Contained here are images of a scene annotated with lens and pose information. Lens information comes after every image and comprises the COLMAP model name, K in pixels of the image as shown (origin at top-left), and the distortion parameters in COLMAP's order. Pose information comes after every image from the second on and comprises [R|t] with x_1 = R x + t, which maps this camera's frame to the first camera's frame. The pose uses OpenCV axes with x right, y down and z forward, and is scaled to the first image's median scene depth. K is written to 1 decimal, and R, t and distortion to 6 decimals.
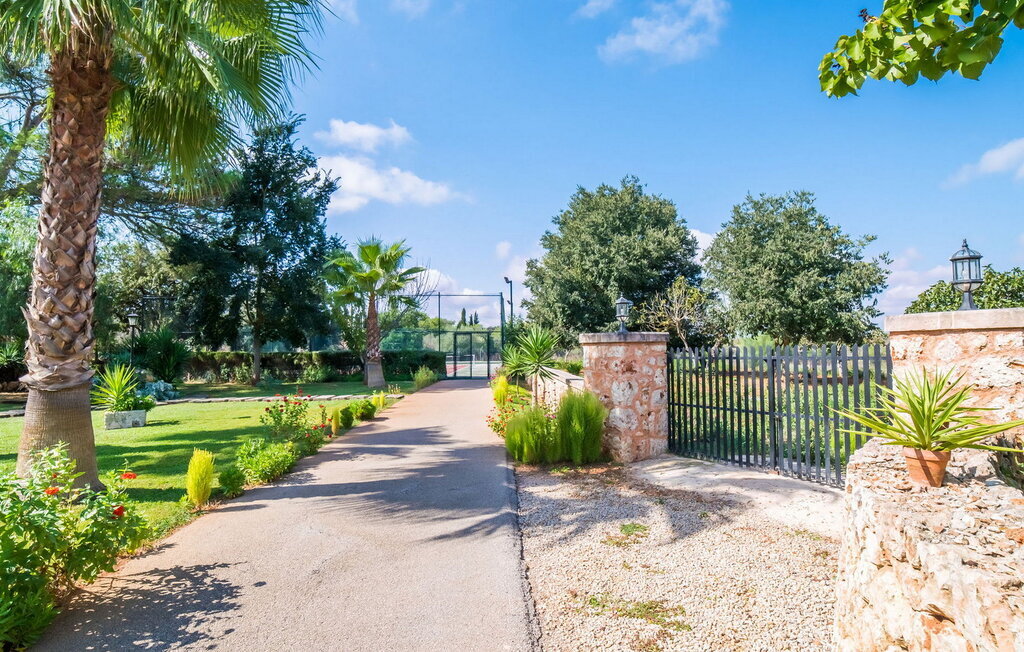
lens RADIAL K [[495.7, 0, 515.9], [0, 495.7, 309.8], [0, 0, 1]] dist [-0.114296, 0.044598]
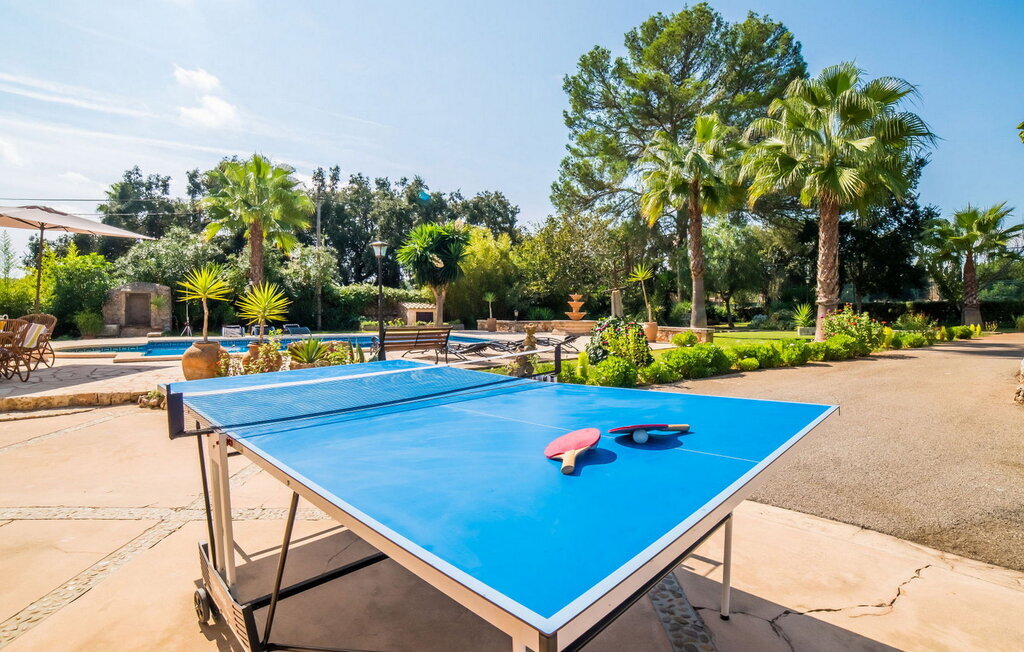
lens RADIAL K [[495.7, 0, 515.9], [0, 495.7, 309.8], [0, 0, 1]] dist [-0.114296, 0.044598]
pose [[0.487424, 0.017039, -0.872999, 0.151106], [0.059594, 0.996829, 0.052729, -0.016713], [0.871129, -0.077727, 0.484863, -0.513806]]
